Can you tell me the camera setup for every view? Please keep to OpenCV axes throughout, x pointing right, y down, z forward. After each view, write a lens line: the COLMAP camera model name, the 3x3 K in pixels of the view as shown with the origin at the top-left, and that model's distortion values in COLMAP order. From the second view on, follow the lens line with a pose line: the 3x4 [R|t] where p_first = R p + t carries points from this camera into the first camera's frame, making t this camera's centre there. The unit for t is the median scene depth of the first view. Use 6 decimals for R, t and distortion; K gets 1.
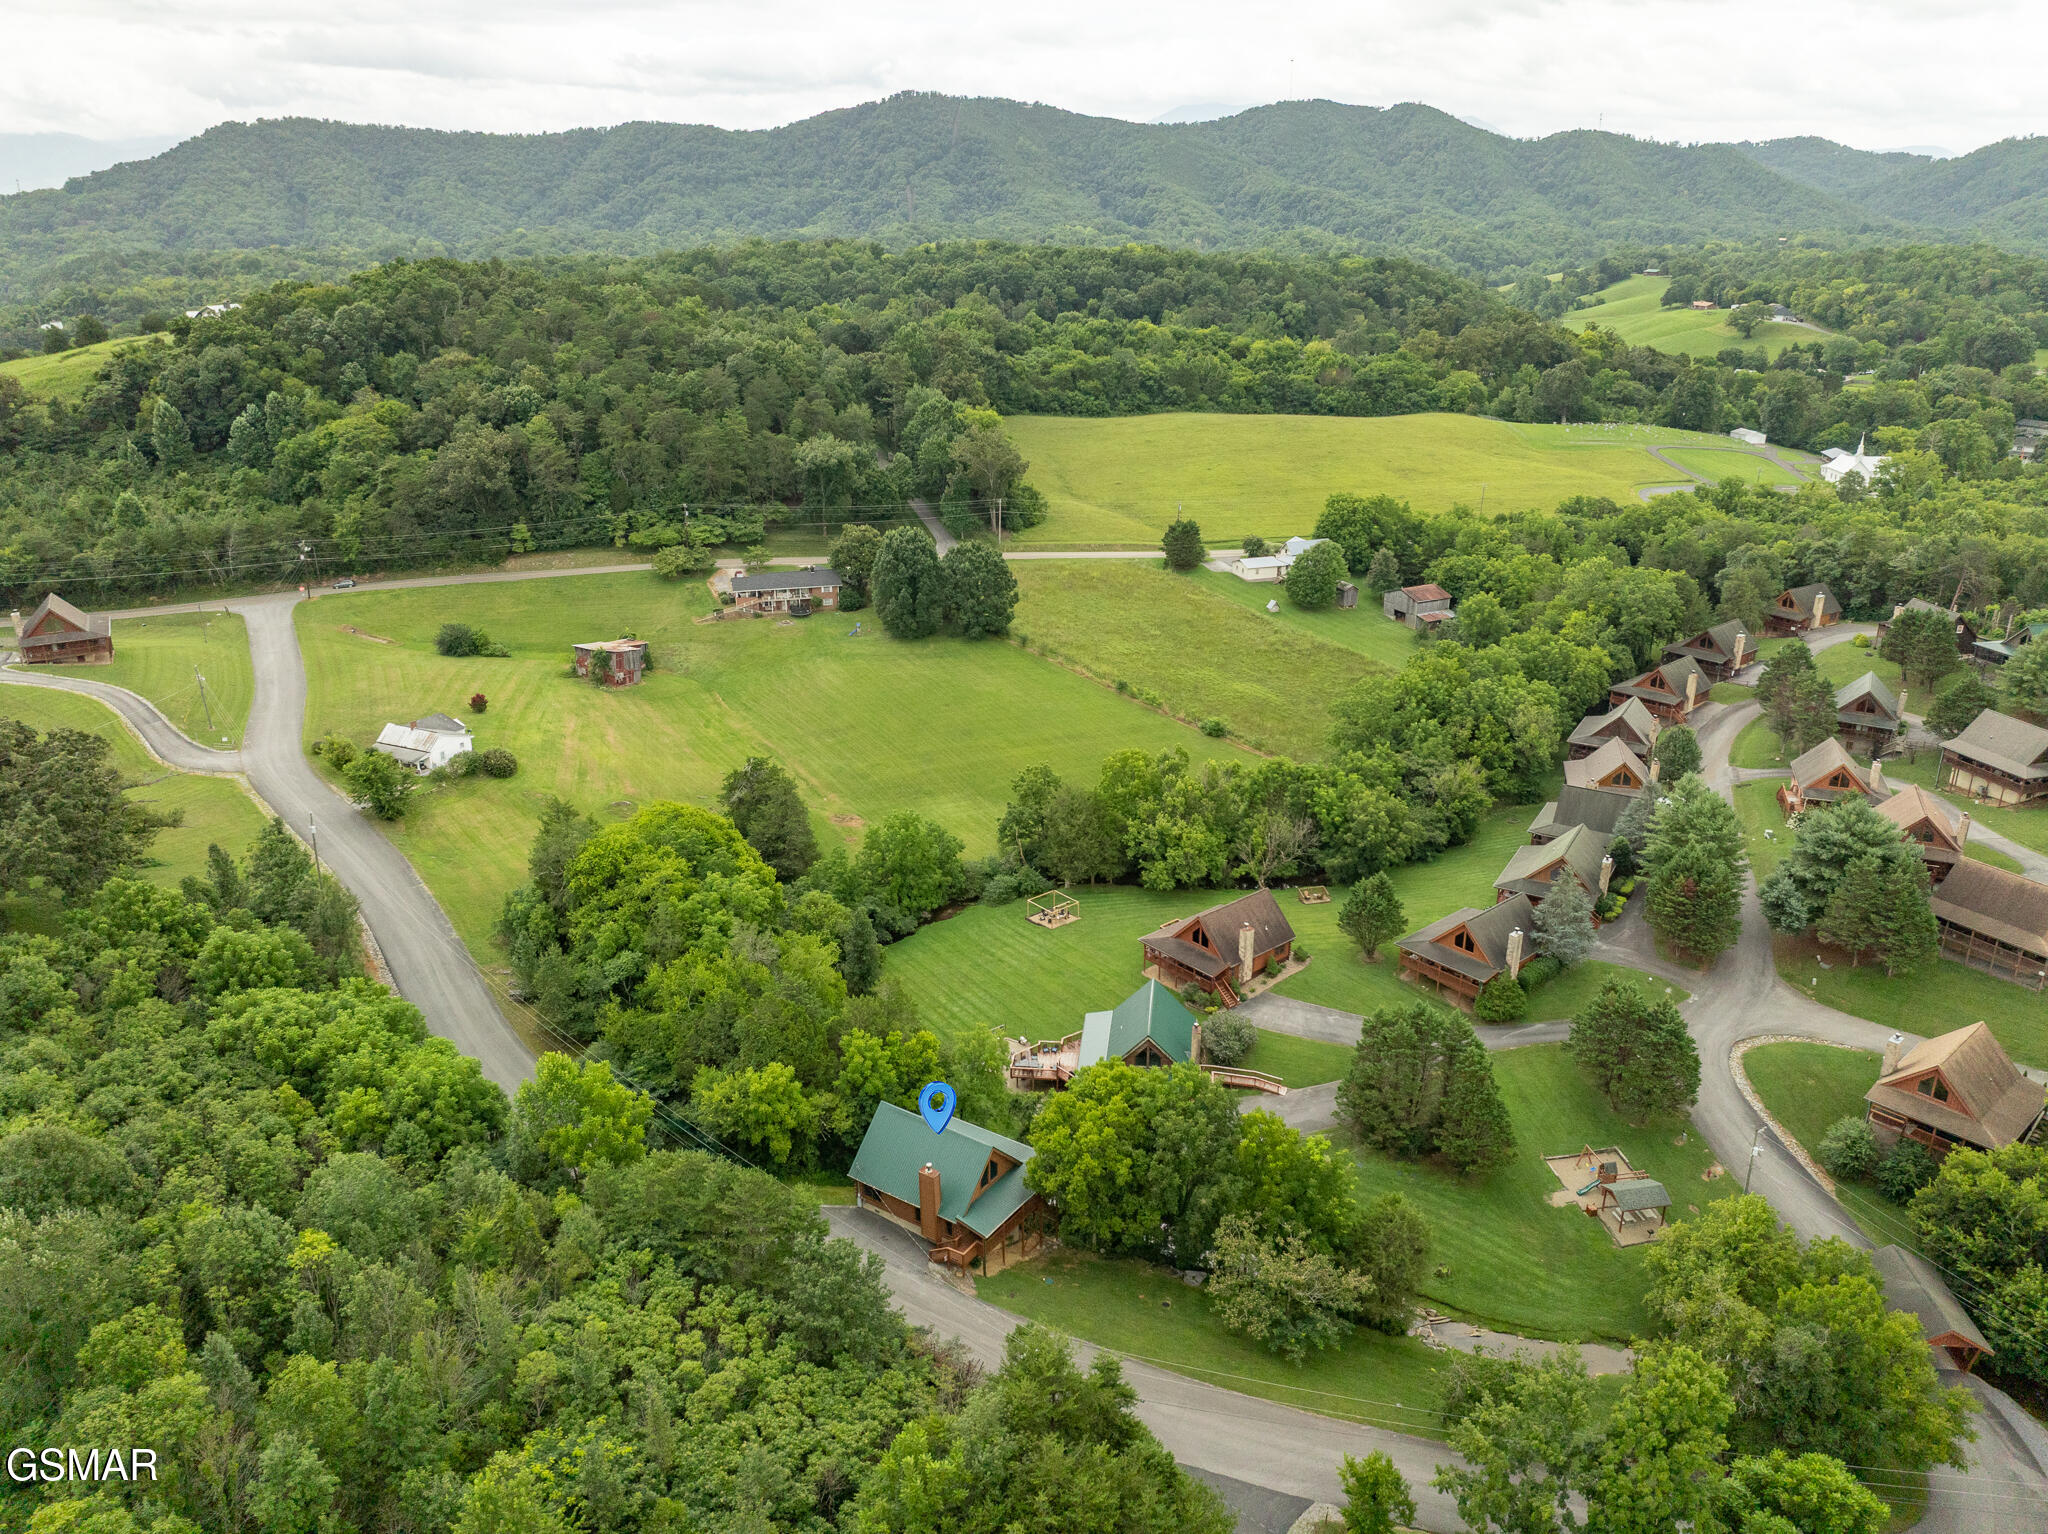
lens RADIAL K [[1439.6, 0, 1049.6], [0, 1439.6, 767.3], [0, 0, 1]] dist [-0.038336, -0.003823]
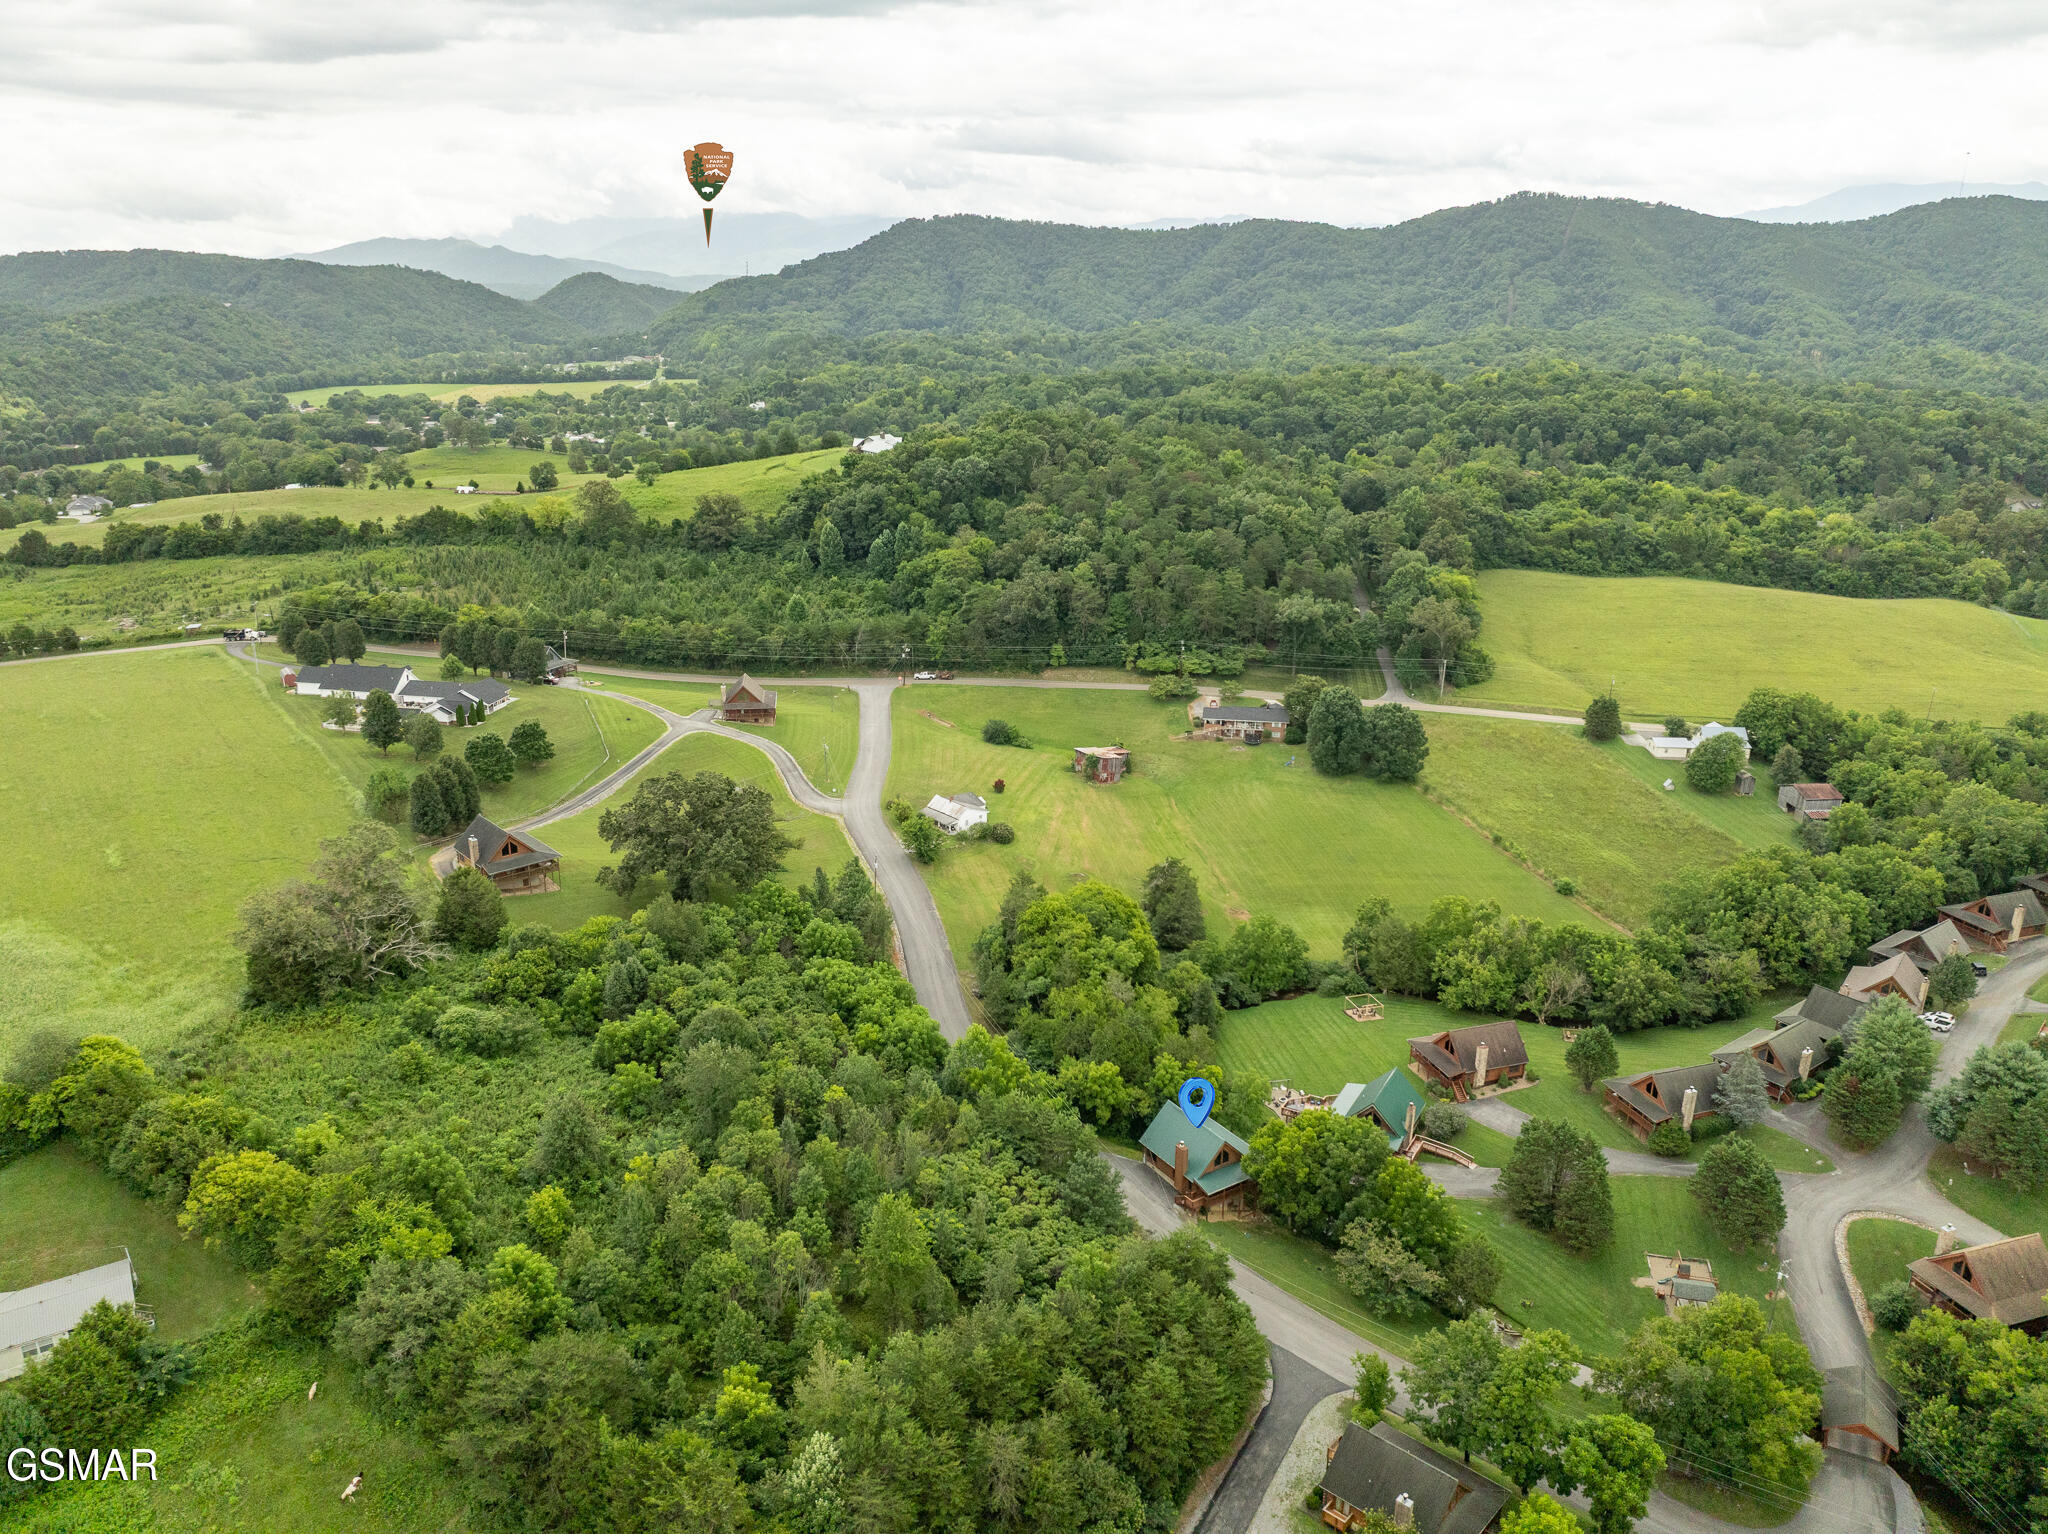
lens RADIAL K [[1439.6, 0, 1049.6], [0, 1439.6, 767.3], [0, 0, 1]] dist [-0.038336, -0.003823]
pose [[0.921472, 0.131342, -0.365566, 0.167747], [-0.149178, 0.988591, -0.020844, -0.043396], [0.358658, 0.073742, 0.930552, -0.309769]]
